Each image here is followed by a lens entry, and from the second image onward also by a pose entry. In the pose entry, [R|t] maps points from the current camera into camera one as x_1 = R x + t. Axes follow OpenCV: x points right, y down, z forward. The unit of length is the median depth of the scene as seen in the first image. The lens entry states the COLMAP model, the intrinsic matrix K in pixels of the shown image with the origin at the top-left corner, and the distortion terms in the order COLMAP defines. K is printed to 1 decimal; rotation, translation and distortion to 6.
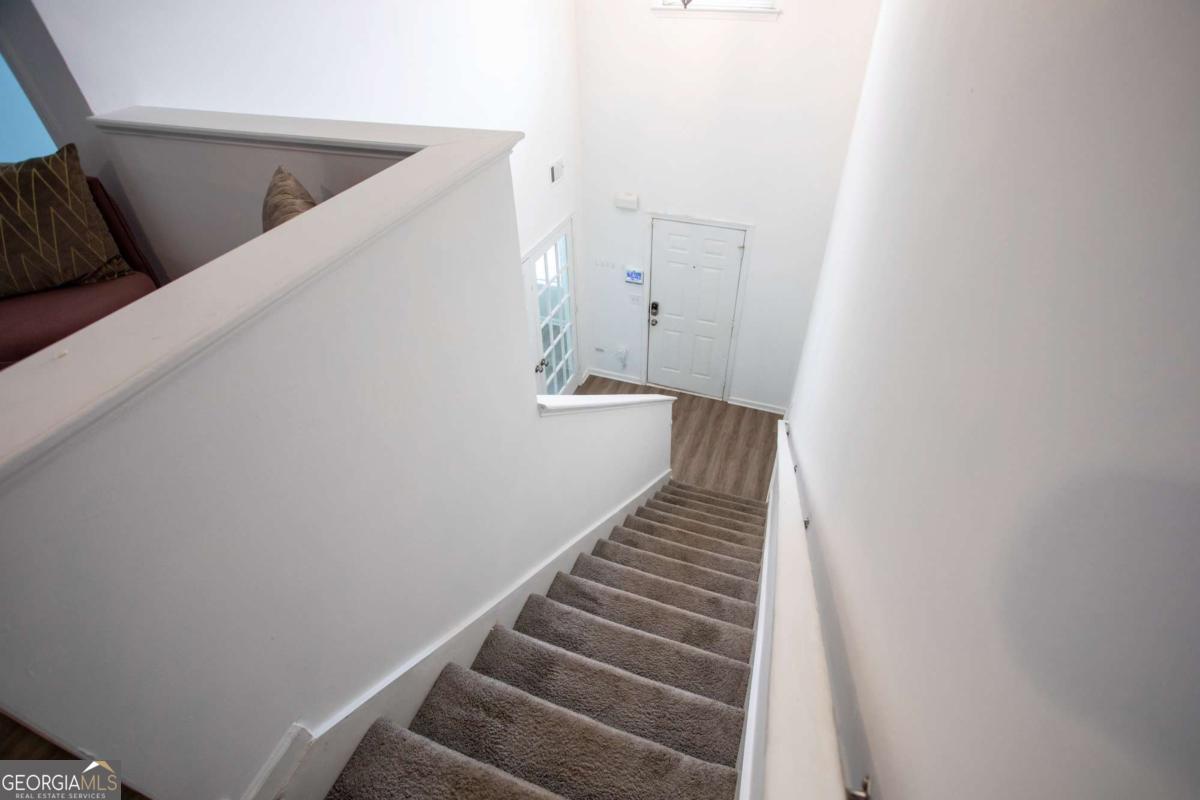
lens RADIAL K [[590.0, 0, 610.4], [0, 590.0, 405.0], [0, 0, 1]] dist [-0.061308, 0.029317]
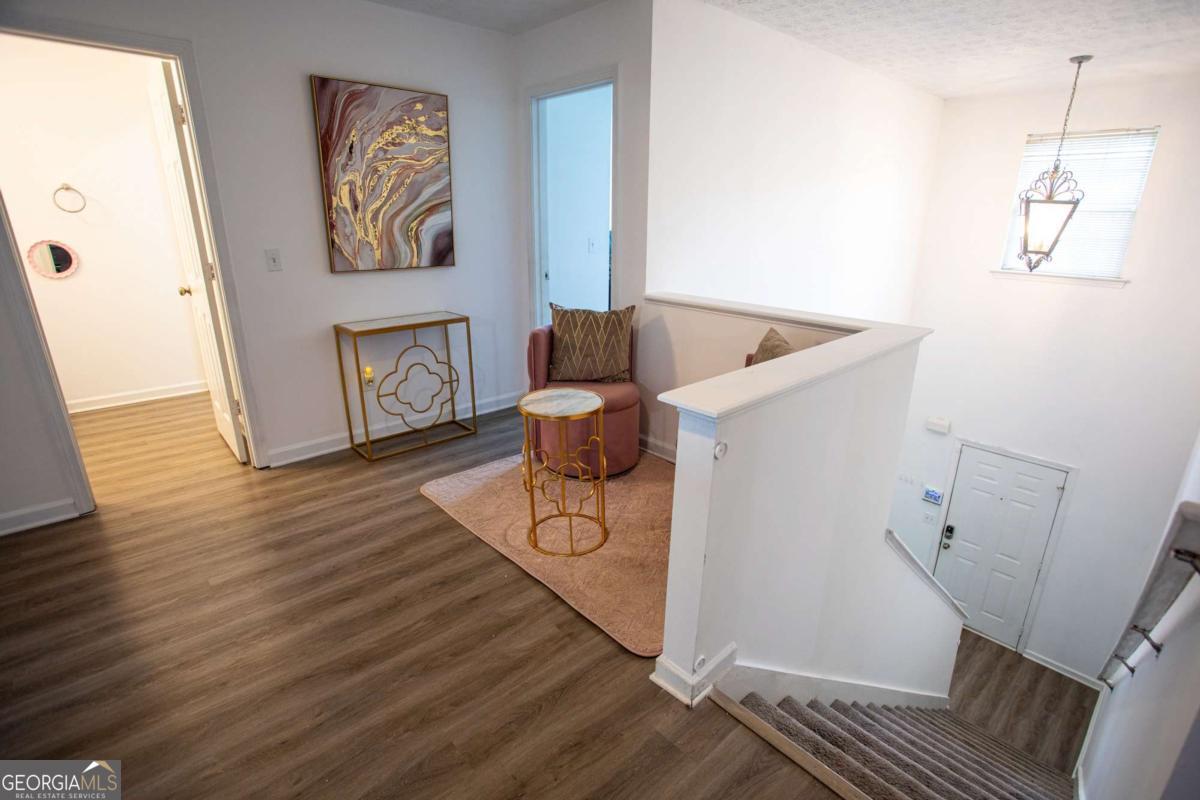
lens RADIAL K [[590.0, 0, 605.8], [0, 590.0, 402.2], [0, 0, 1]] dist [-0.061308, 0.029317]
pose [[0.887449, 0.162737, -0.431220, -0.058808], [-0.306809, 0.906767, -0.289208, 0.106285], [0.343952, 0.388960, 0.854639, -0.135179]]
